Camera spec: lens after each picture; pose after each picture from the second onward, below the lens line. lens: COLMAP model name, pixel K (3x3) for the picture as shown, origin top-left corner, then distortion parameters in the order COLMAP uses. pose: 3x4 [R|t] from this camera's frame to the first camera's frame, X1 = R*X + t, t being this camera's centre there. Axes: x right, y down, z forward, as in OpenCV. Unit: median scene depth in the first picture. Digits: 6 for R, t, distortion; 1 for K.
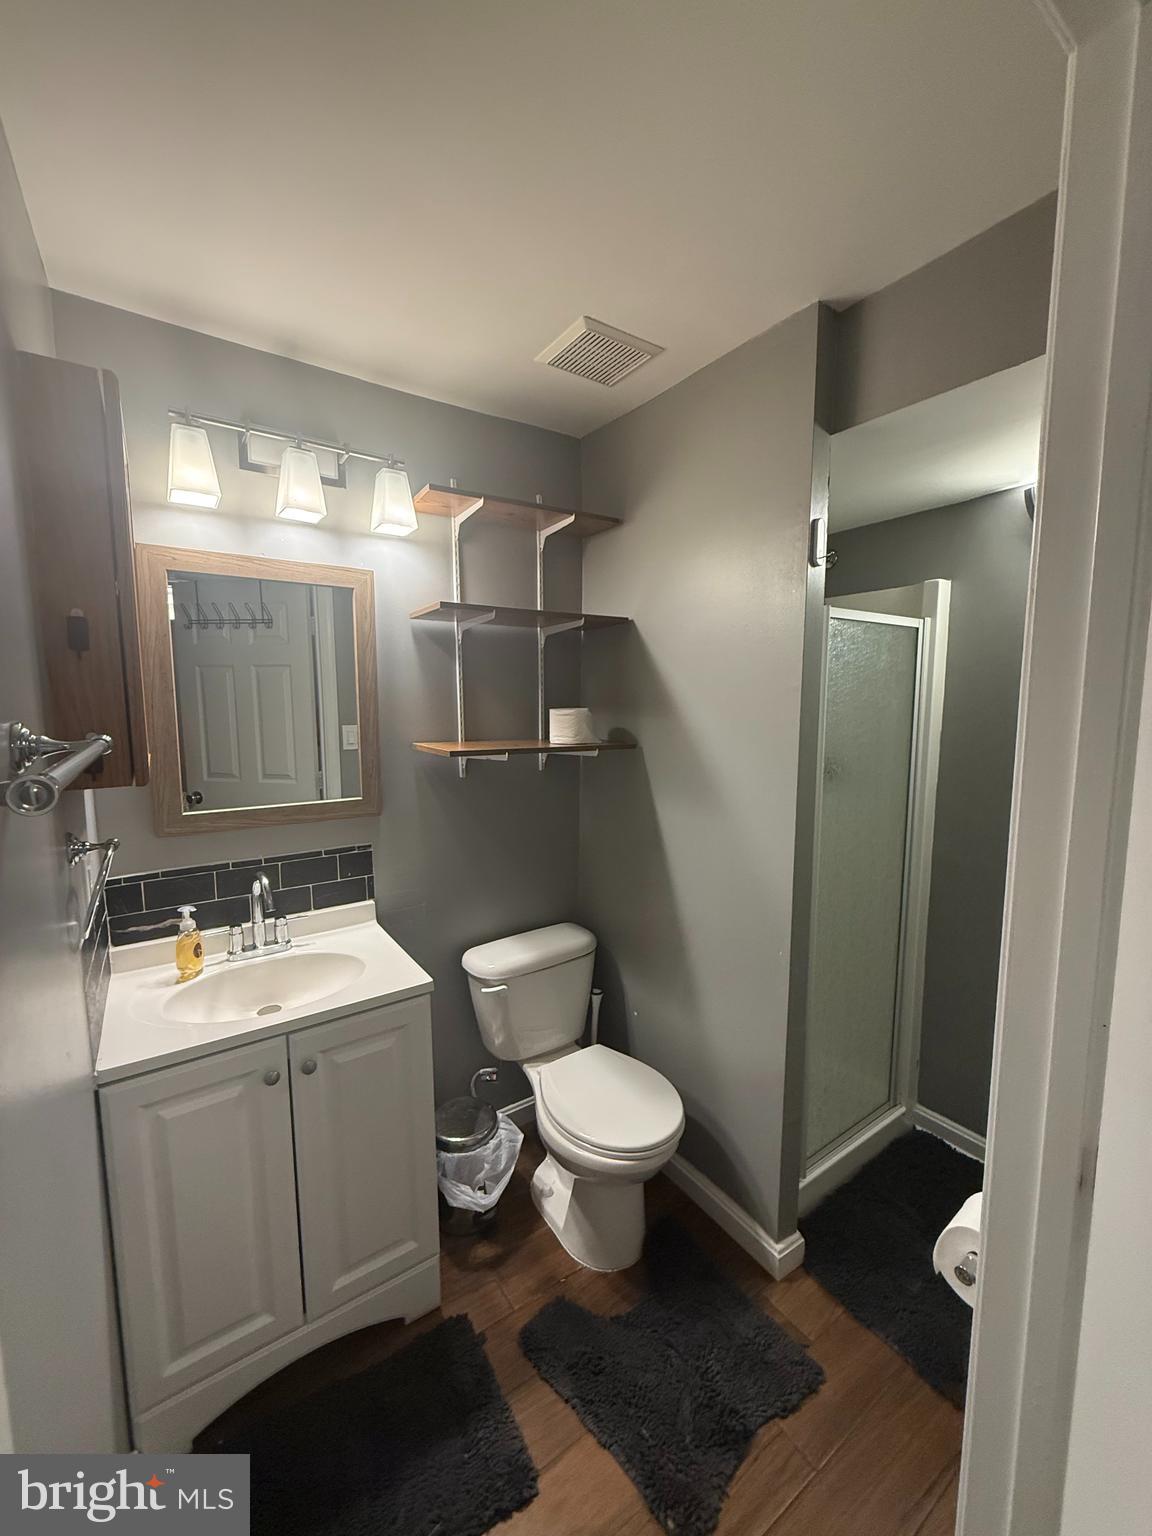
lens RADIAL K [[611.0, 0, 580.7], [0, 611.0, 768.0], [0, 0, 1]] dist [-0.001981, 0.000746]
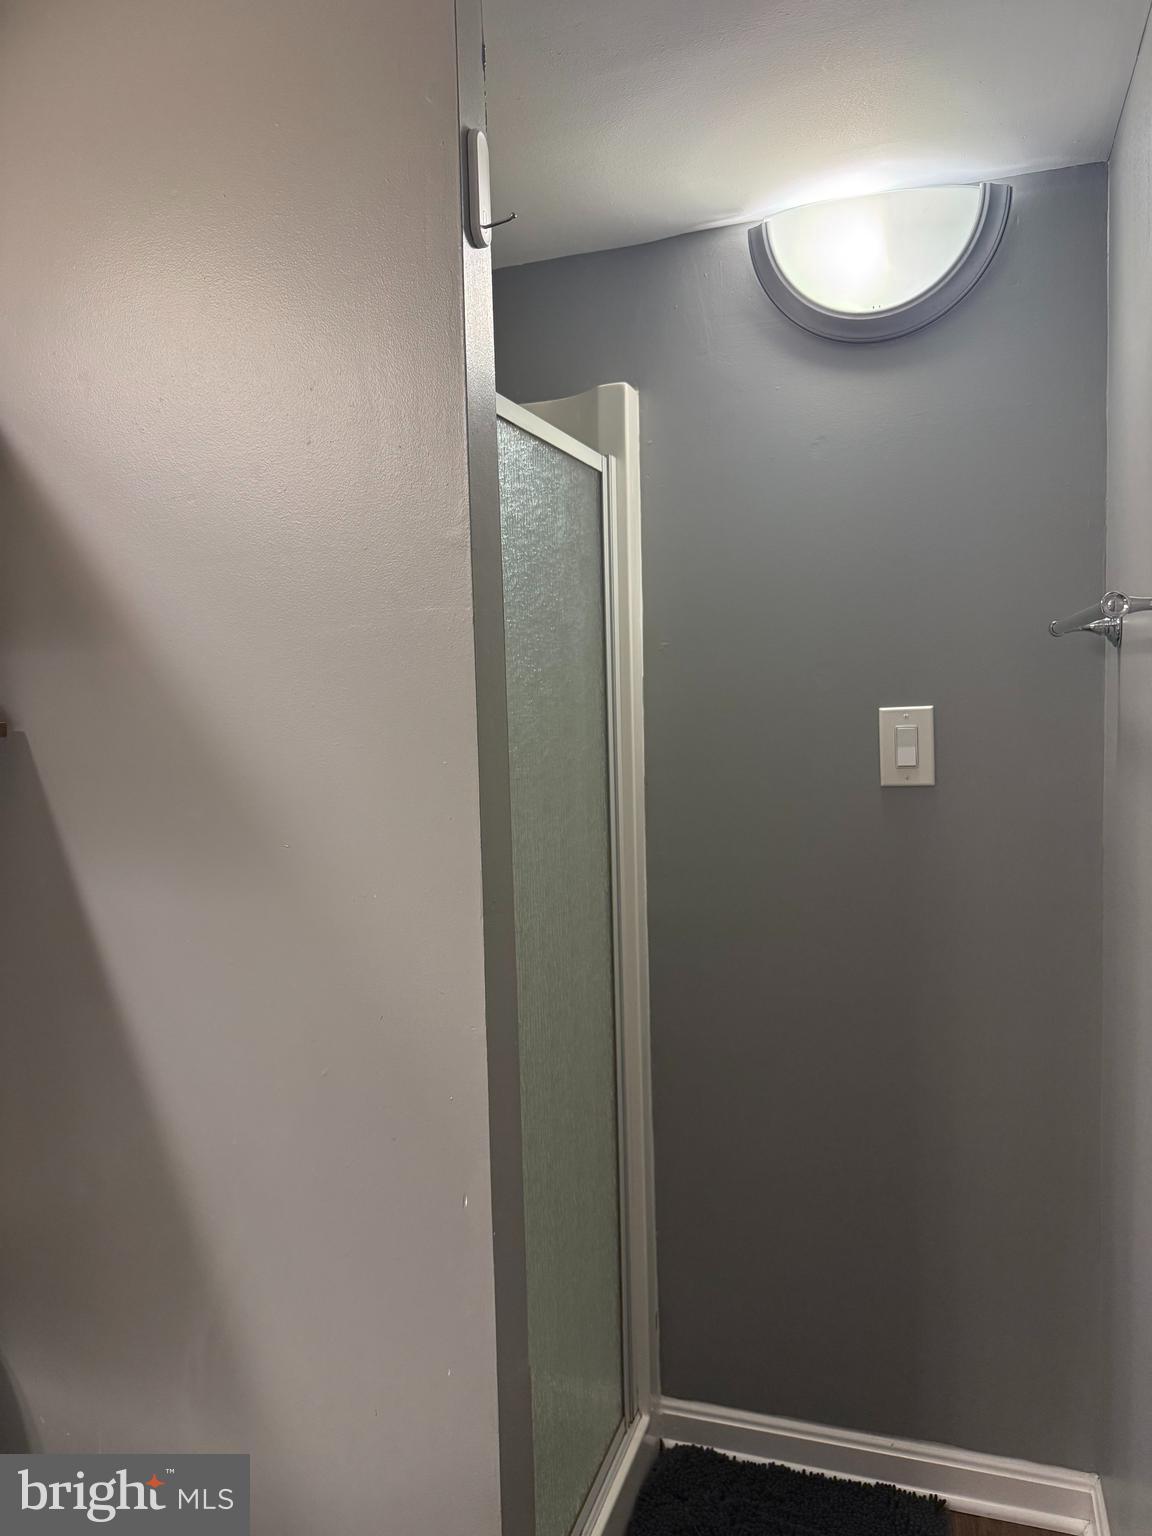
lens RADIAL K [[1076.1, 0, 560.1], [0, 1076.1, 777.6], [0, 0, 1]] dist [0.073965, -0.100678]
pose [[0.814663, -0.074979, 0.575068, -0.017481], [0.098048, 0.995140, -0.009149, 0.032793], [-0.571586, 0.063838, 0.818055, 0.332935]]
